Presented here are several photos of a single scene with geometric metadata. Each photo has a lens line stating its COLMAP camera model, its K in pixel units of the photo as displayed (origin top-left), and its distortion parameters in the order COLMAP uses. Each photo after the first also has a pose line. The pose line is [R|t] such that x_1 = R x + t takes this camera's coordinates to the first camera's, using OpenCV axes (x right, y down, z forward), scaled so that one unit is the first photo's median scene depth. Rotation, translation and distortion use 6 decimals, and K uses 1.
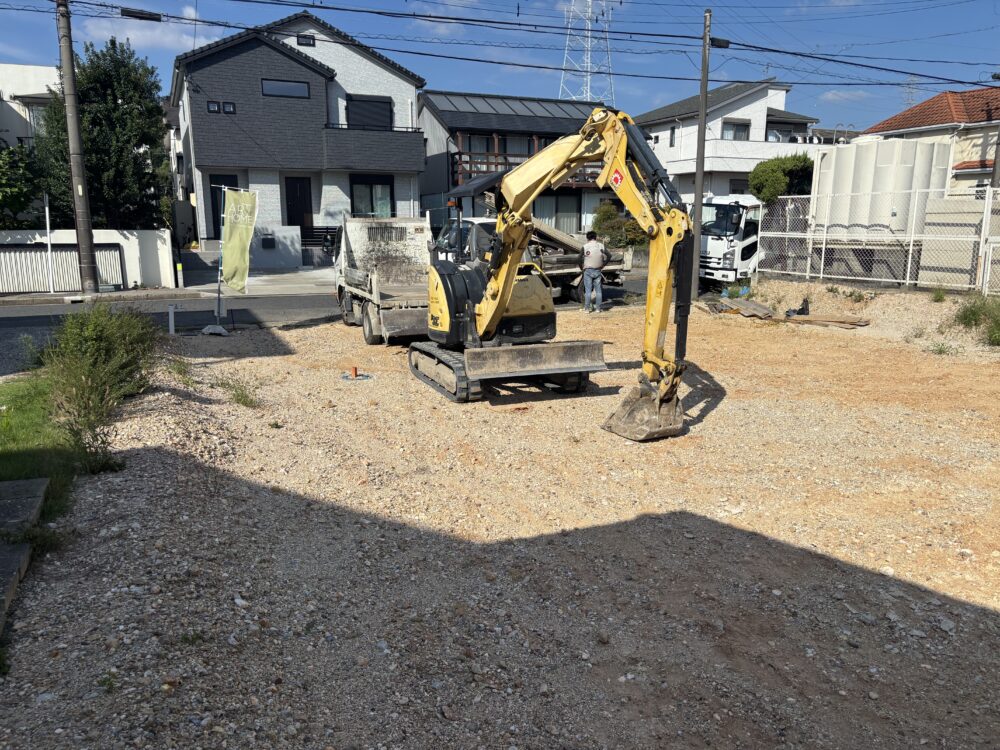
lens RADIAL K [[768.7, 0, 497.8], [0, 768.7, 381.2], [0, 0, 1]] dist [0.022955, -0.019281]
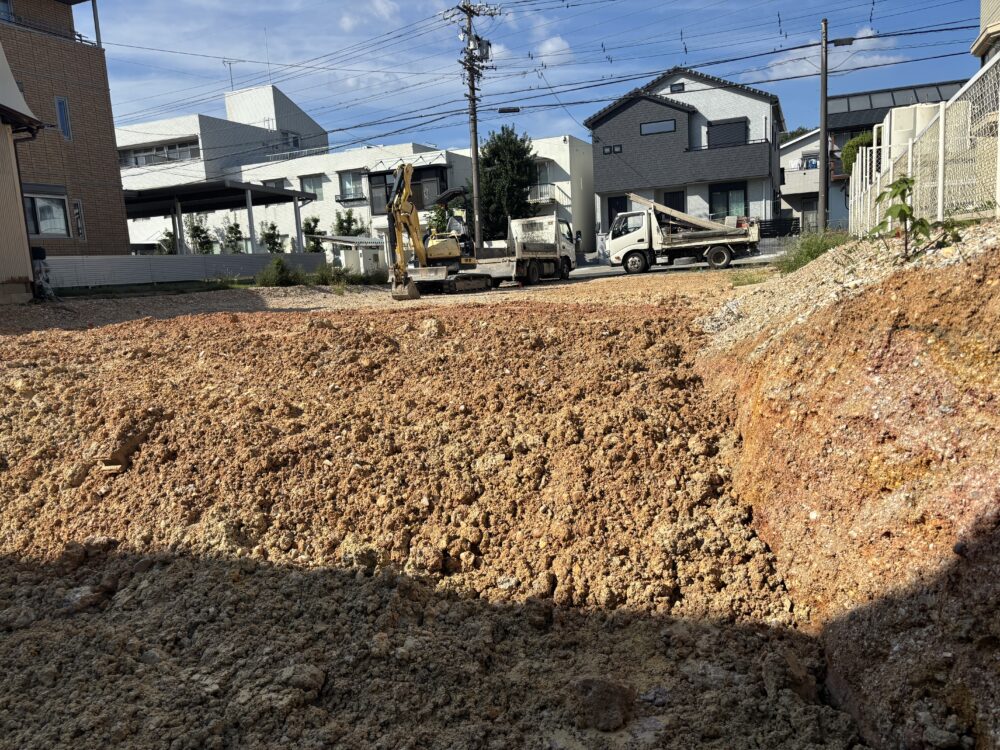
lens RADIAL K [[768.7, 0, 500.1], [0, 768.7, 373.1], [0, 0, 1]] dist [0.022955, -0.019281]
pose [[0.694116, 0.054320, -0.717811, 0.504370], [-0.078392, 0.996923, -0.000364, 0.065143], [0.715582, 0.056523, 0.696238, -0.099161]]
